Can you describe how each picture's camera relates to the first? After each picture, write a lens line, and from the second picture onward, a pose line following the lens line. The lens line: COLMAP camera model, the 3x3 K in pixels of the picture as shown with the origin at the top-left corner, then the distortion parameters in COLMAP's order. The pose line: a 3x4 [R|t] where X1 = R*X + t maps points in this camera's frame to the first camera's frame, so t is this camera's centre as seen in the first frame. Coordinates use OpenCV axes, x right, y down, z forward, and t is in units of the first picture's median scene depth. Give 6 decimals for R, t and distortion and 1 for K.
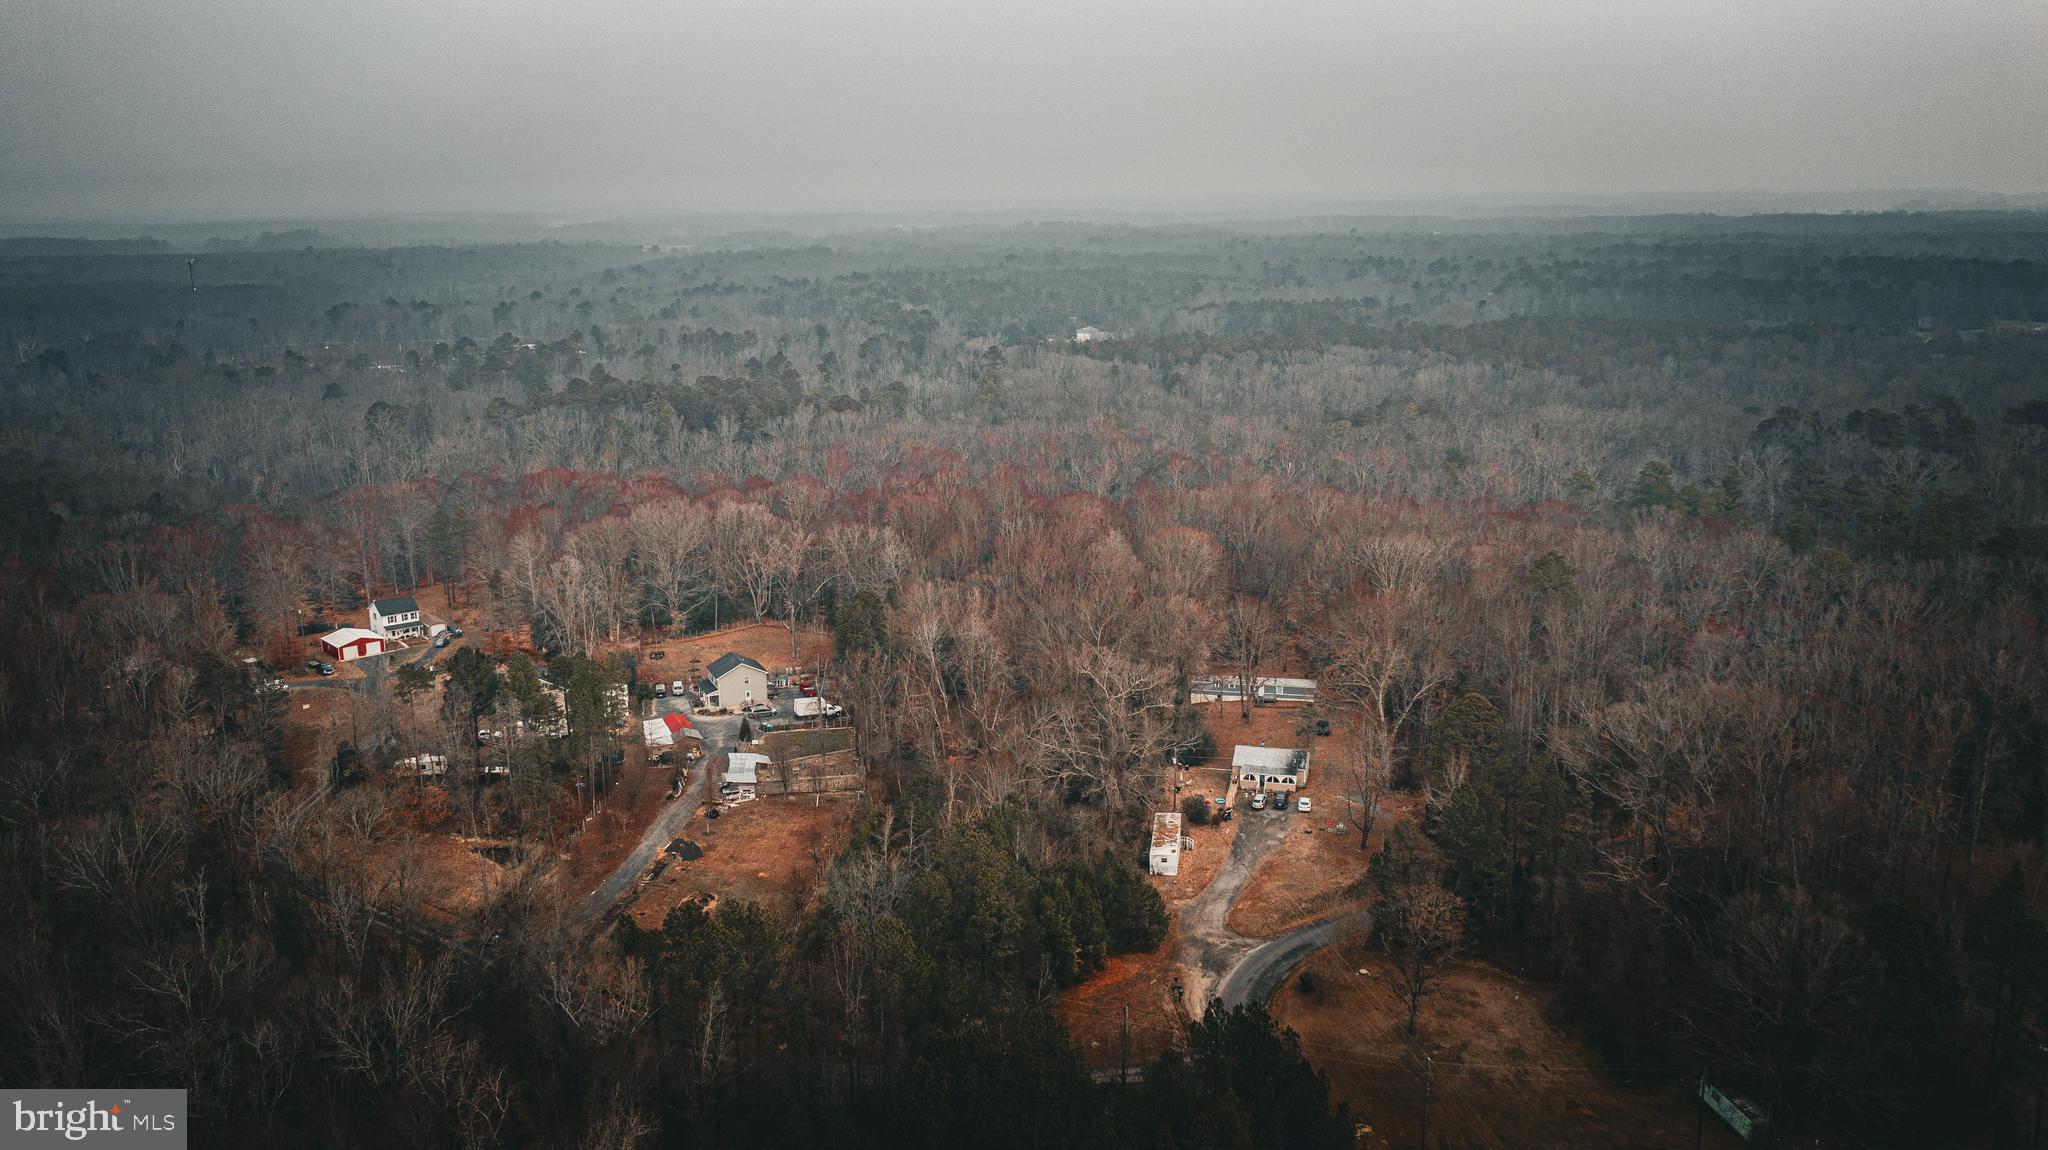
lens RADIAL K [[1599.7, 0, 1015.9], [0, 1599.7, 580.4], [0, 0, 1]] dist [-0.014445, -0.007201]
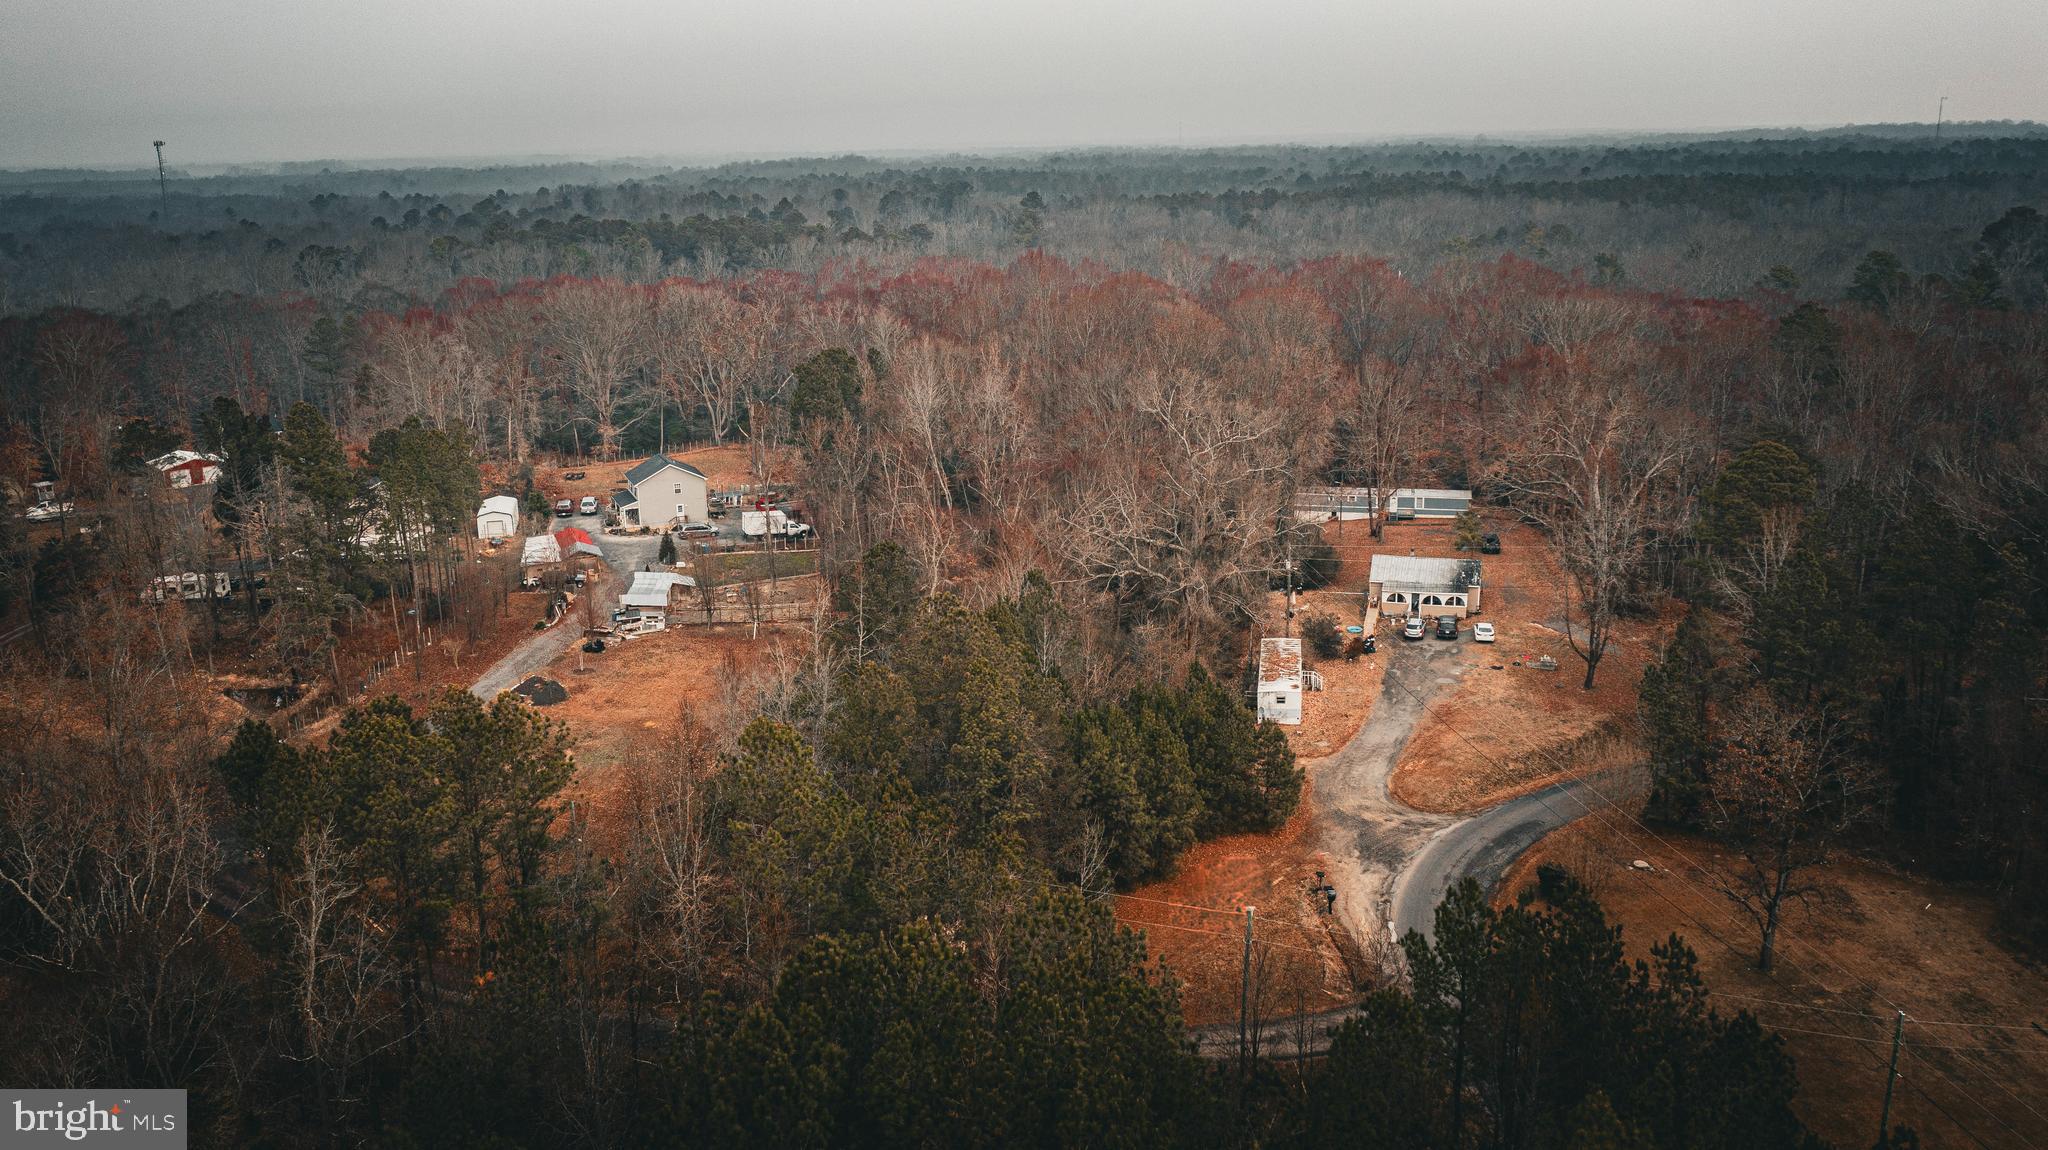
lens RADIAL K [[1599.7, 0, 1029.5], [0, 1599.7, 570.5], [0, 0, 1]] dist [-0.014445, -0.007201]
pose [[0.999754, -0.001456, -0.022122, 0.007091], [0.001891, 0.999805, 0.019654, 0.101765], [0.022089, -0.019691, 0.999562, 0.336750]]
